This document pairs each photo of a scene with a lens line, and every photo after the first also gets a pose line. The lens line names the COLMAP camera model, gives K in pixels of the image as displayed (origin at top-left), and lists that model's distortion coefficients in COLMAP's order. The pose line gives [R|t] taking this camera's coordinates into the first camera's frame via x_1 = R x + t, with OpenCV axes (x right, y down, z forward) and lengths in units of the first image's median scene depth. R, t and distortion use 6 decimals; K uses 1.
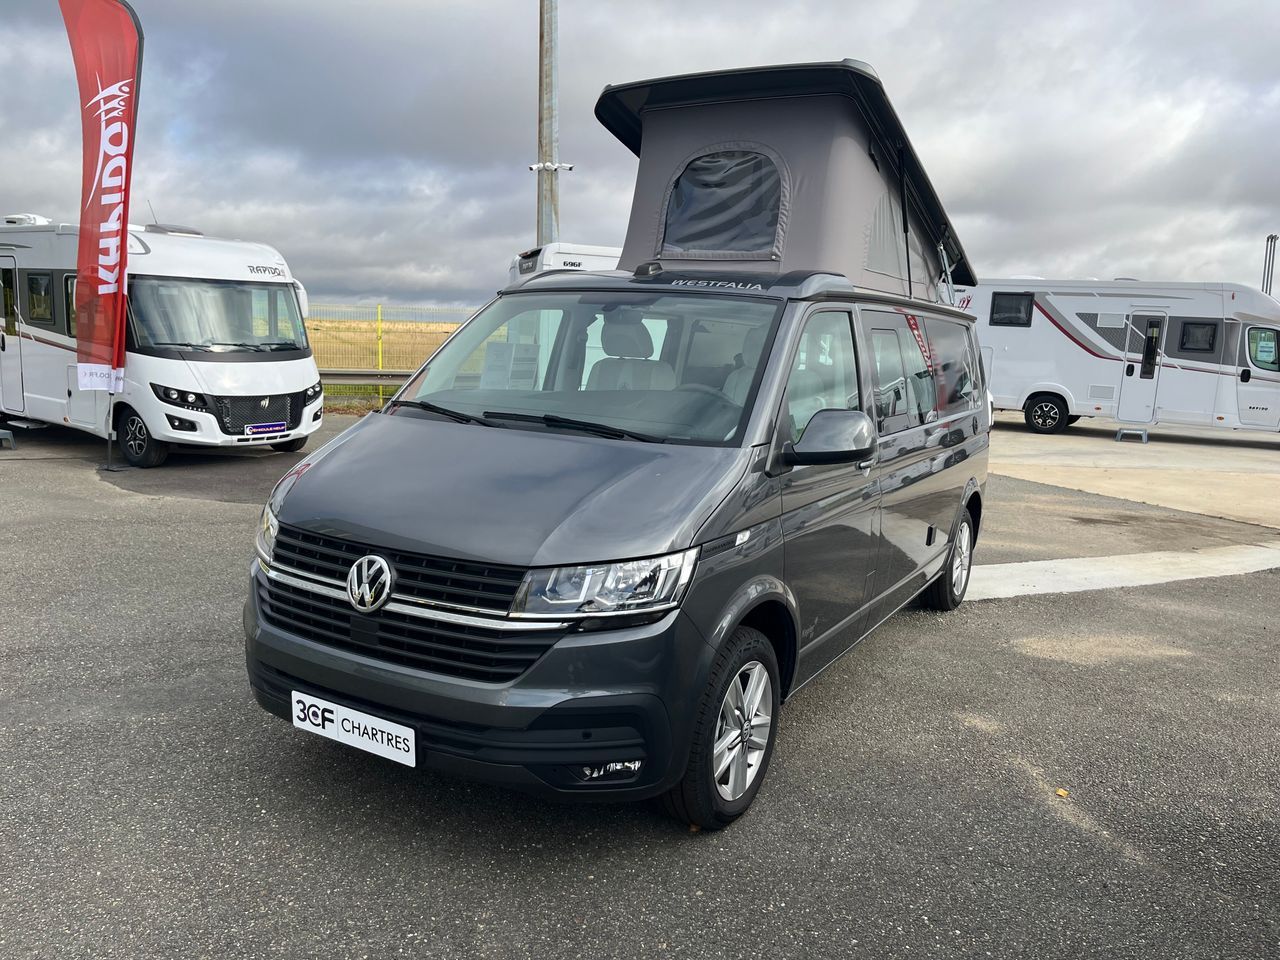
lens RADIAL K [[973.8, 0, 647.5], [0, 973.8, 475.5], [0, 0, 1]] dist [0.060794, -0.086233]
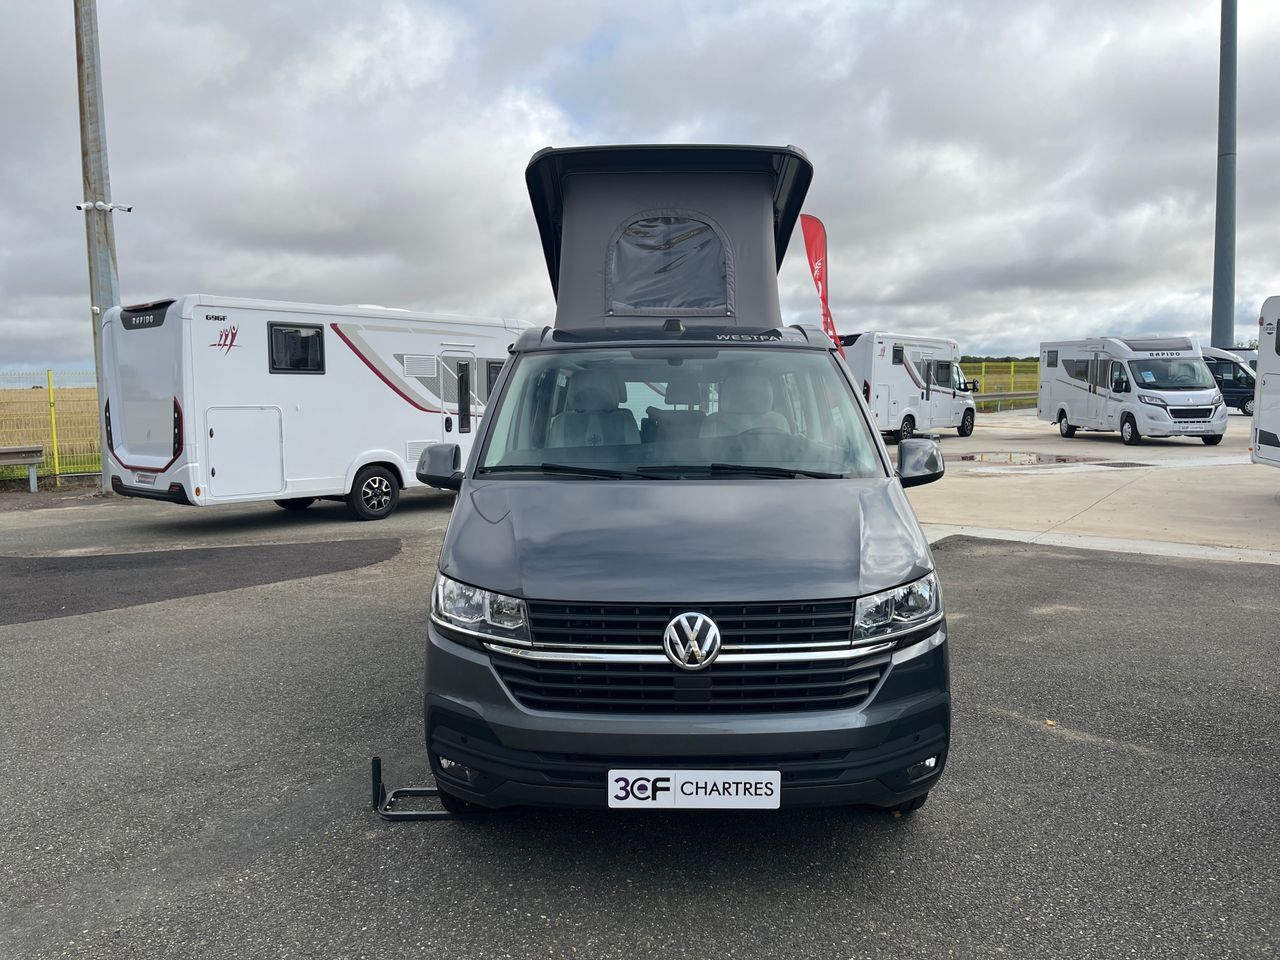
lens RADIAL K [[973.8, 0, 647.5], [0, 973.8, 475.5], [0, 0, 1]] dist [0.060794, -0.086233]
pose [[0.867028, -0.089862, 0.490090, -0.781777], [0.113356, 0.993384, -0.018395, -0.044574], [-0.485194, 0.071504, 0.871478, 0.133666]]
